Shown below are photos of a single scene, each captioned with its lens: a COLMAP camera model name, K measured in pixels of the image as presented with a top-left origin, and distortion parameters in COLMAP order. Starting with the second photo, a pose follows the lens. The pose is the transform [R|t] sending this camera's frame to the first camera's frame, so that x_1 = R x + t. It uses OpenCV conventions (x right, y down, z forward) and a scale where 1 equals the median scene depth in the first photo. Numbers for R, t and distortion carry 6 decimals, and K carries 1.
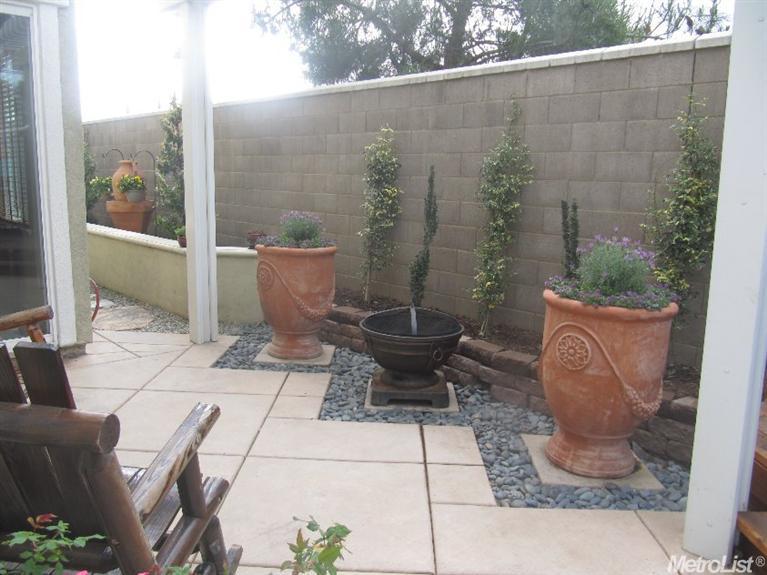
lens RADIAL K [[640.2, 0, 383.5], [0, 640.2, 287.5], [0, 0, 1]] dist [-0.005753, -0.000585]
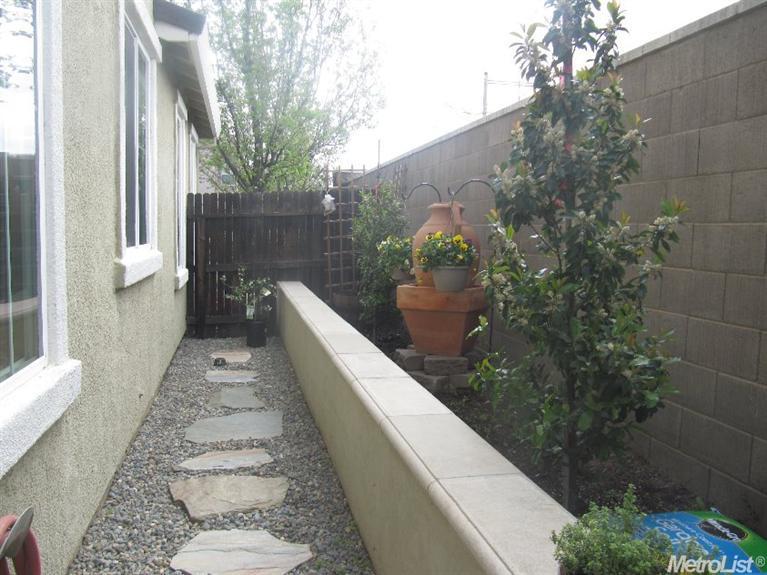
lens RADIAL K [[640.2, 0, 383.5], [0, 640.2, 287.5], [0, 0, 1]] dist [-0.005753, -0.000585]
pose [[0.860075, 0.043629, -0.508299, -0.242575], [-0.092612, 0.993135, -0.071461, -0.121931], [0.501692, 0.108536, 0.858211, 0.716775]]
